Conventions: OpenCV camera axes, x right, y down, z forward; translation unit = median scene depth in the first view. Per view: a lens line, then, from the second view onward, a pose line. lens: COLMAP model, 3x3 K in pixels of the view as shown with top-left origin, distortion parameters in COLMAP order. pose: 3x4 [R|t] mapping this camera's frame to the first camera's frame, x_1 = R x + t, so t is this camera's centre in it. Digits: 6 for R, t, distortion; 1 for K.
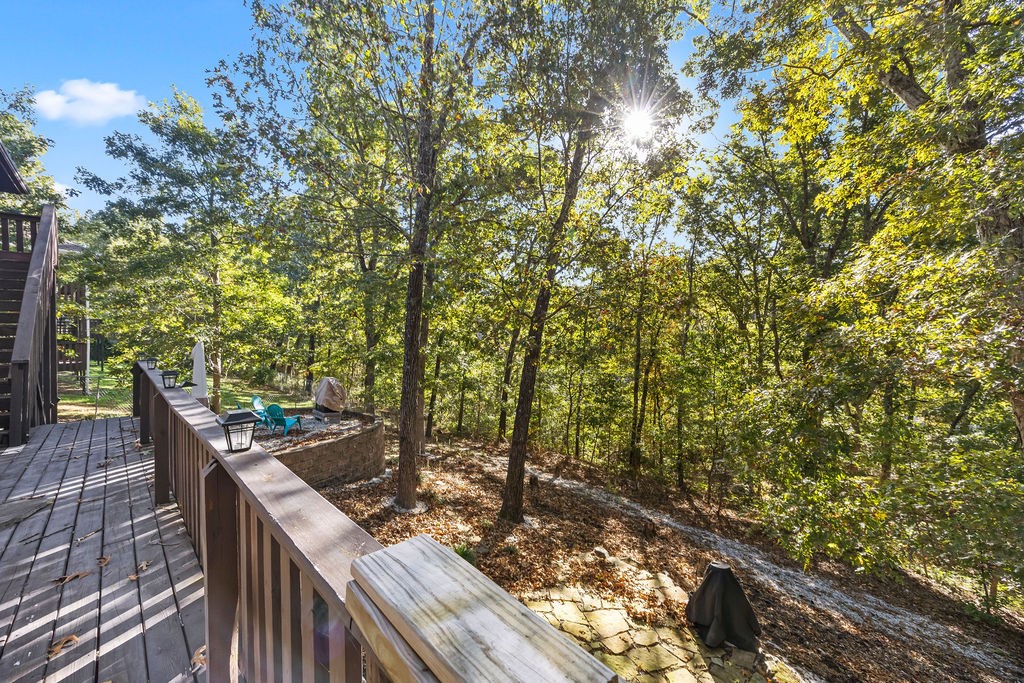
lens RADIAL K [[392.2, 0, 507.7], [0, 392.2, 337.6], [0, 0, 1]] dist [0.001240, -0.000166]
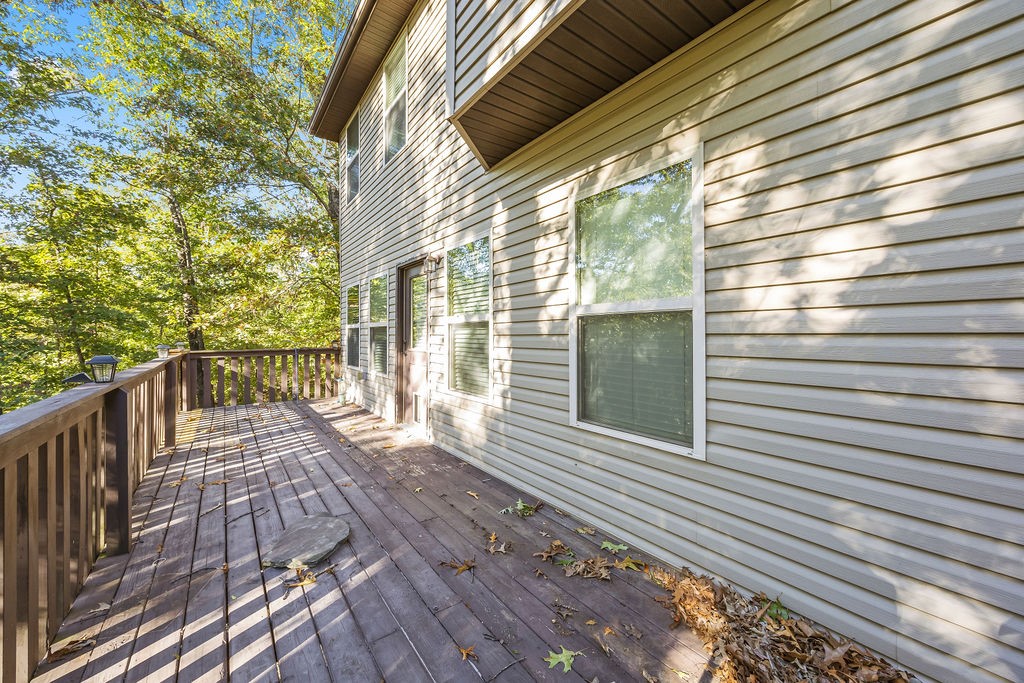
lens RADIAL K [[392.2, 0, 508.4], [0, 392.2, 335.5], [0, 0, 1]] dist [0.001240, -0.000166]
pose [[-0.987344, 0.000853, 0.158592, -0.362458], [0.002611, 0.999937, 0.010873, 0.009318], [-0.158573, 0.011149, -0.987284, 0.342195]]
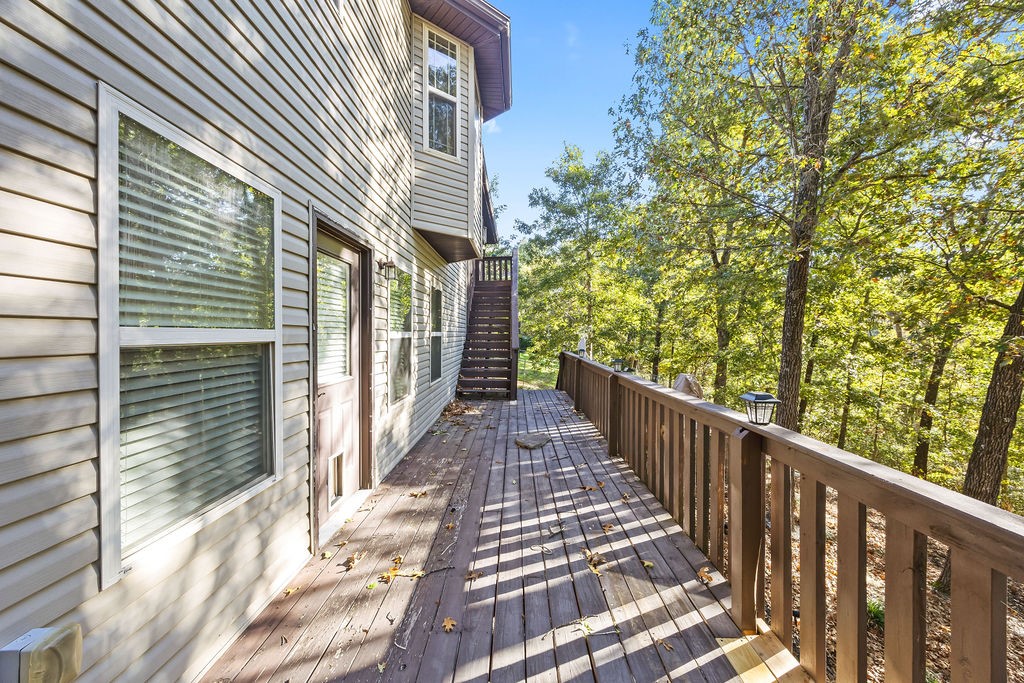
lens RADIAL K [[392.2, 0, 504.1], [0, 392.2, 336.5], [0, 0, 1]] dist [0.001240, -0.000166]
pose [[0.686379, 0.011327, -0.727156, -0.033028], [-0.009063, 0.999934, 0.007021, 0.000238], [0.727188, 0.001772, 0.686436, -0.046903]]
